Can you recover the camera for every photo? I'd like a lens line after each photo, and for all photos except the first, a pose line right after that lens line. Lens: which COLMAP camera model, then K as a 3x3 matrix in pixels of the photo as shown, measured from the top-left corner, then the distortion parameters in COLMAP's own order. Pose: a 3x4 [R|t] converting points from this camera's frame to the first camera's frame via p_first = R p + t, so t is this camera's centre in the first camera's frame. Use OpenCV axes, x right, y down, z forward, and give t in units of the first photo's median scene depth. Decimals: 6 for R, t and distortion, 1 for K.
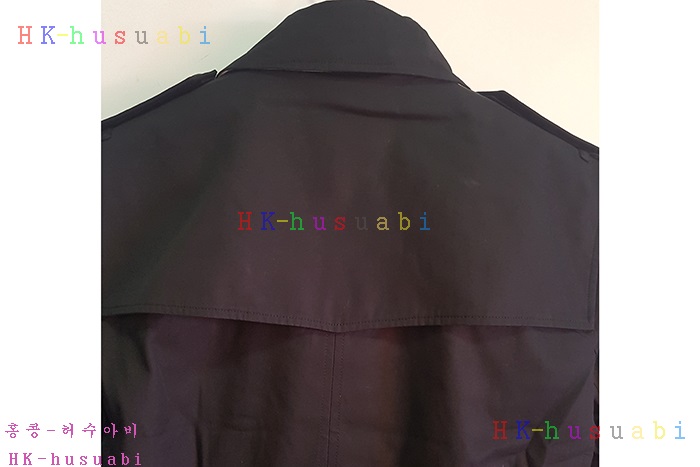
lens RADIAL K [[533.2, 0, 348.7], [0, 533.2, 234.0], [0, 0, 1]] dist [-0.005809, -0.001486]
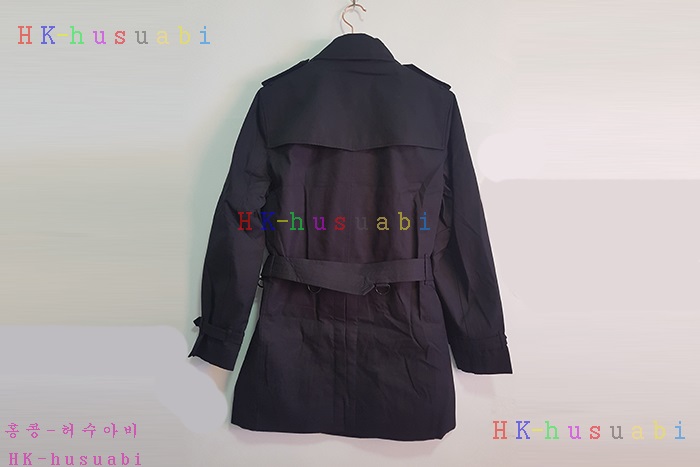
lens RADIAL K [[533.2, 0, 351.5], [0, 533.2, 233.4], [0, 0, 1]] dist [-0.005809, -0.001486]
pose [[0.997079, -0.002707, -0.076335, 0.186374], [0.006344, 0.998854, 0.047446, 0.489819], [0.076119, -0.047791, 0.995953, -1.877752]]
